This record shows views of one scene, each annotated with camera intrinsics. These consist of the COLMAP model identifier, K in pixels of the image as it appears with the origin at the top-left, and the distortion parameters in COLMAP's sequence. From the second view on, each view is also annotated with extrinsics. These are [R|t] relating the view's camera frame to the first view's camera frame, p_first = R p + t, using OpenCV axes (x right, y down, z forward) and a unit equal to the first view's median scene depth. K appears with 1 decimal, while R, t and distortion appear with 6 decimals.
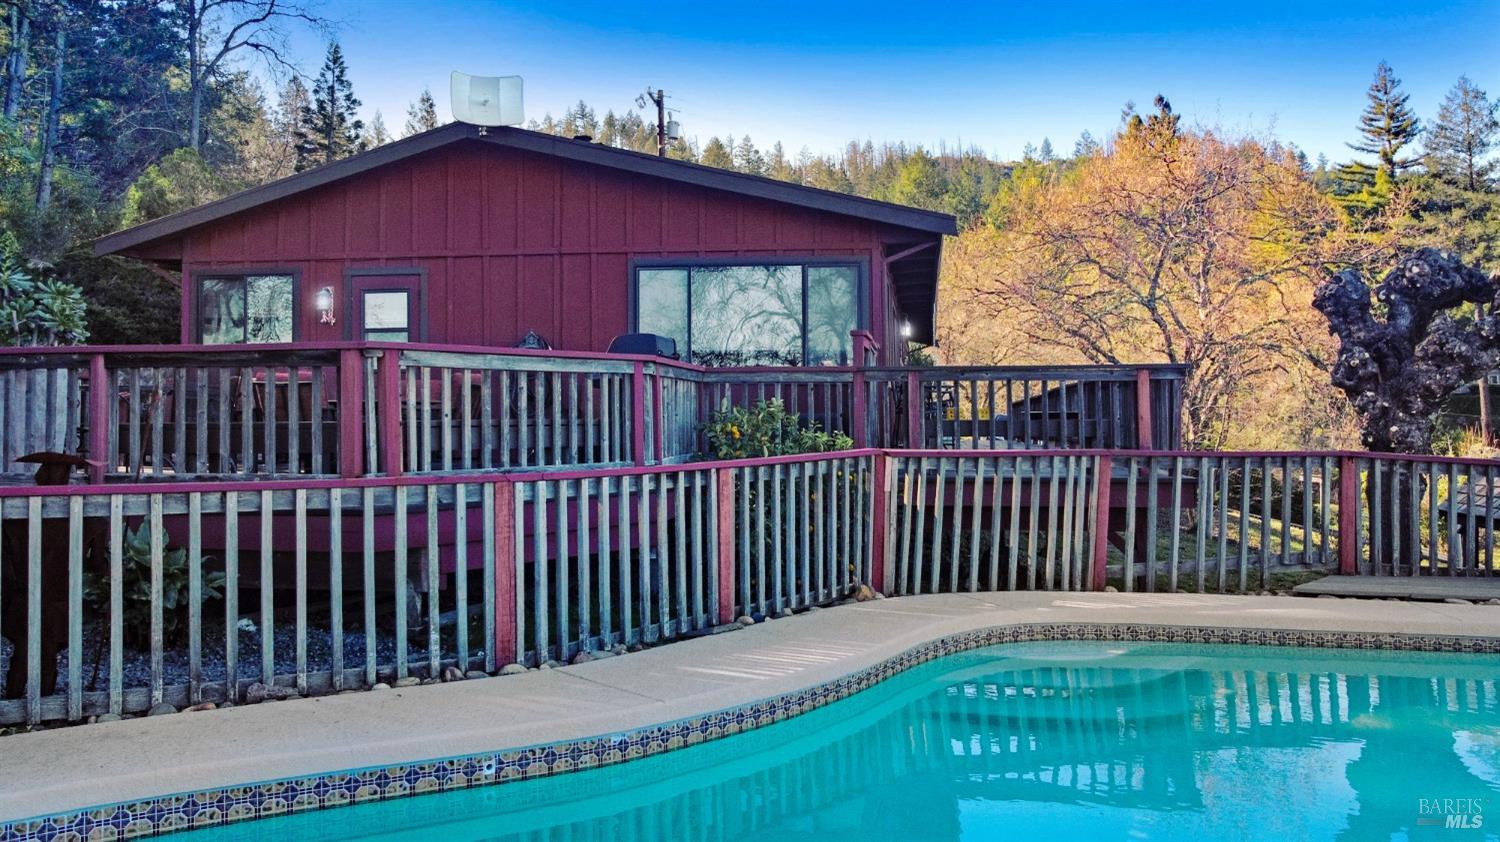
lens RADIAL K [[1131.7, 0, 732.3], [0, 1131.7, 388.2], [0, 0, 1]] dist [-0.000816, -0.000226]
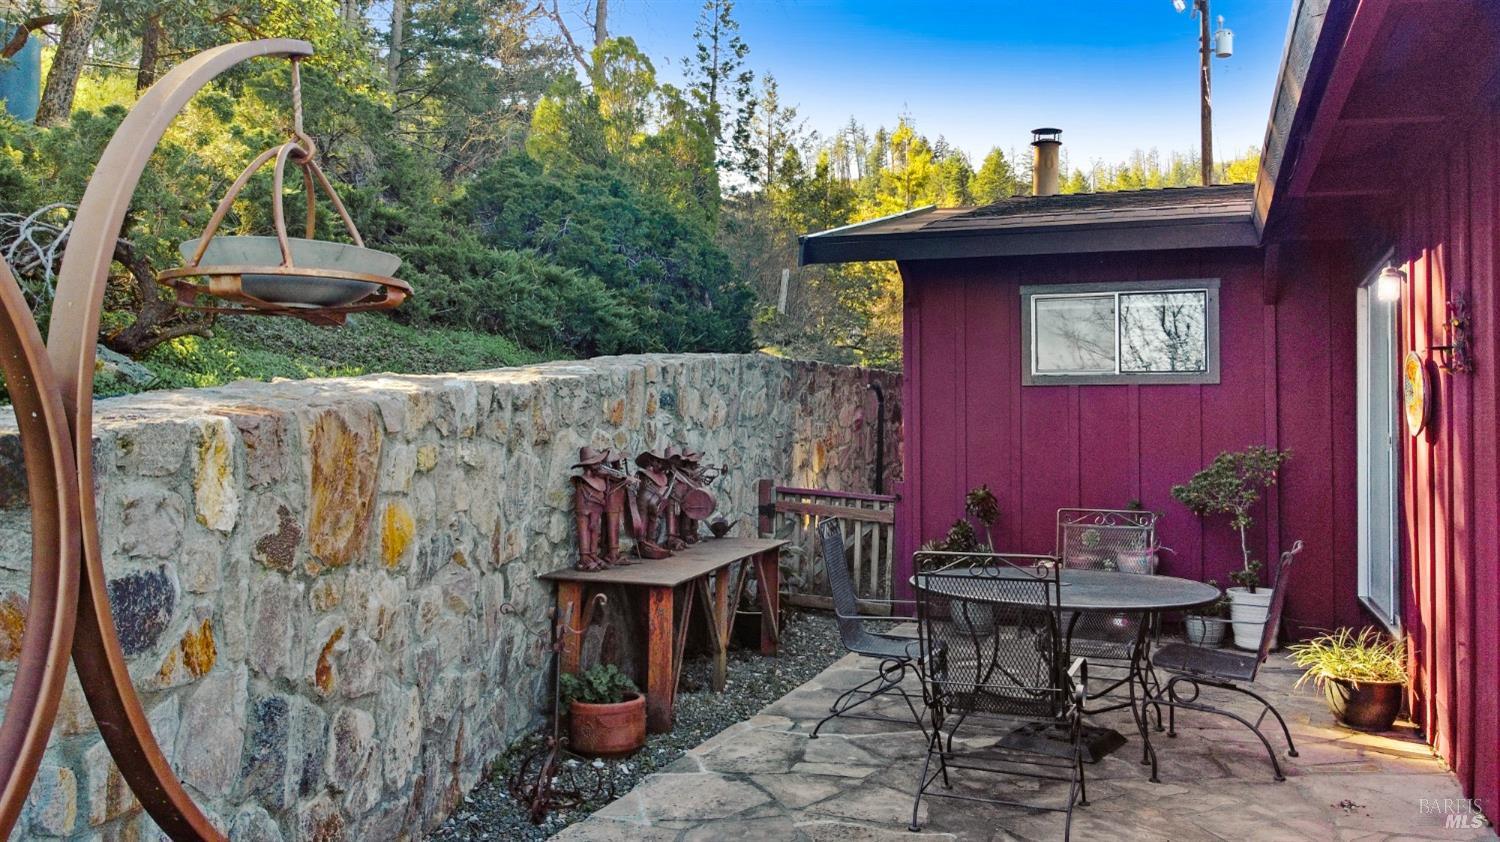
lens RADIAL K [[1131.7, 0, 732.3], [0, 1131.7, 388.2], [0, 0, 1]] dist [-0.000816, -0.000226]
pose [[0.976692, -0.000356, -0.214644, -0.175110], [-0.003942, 0.999800, -0.019597, -0.006409], [0.214608, 0.019987, 0.976496, 0.251020]]
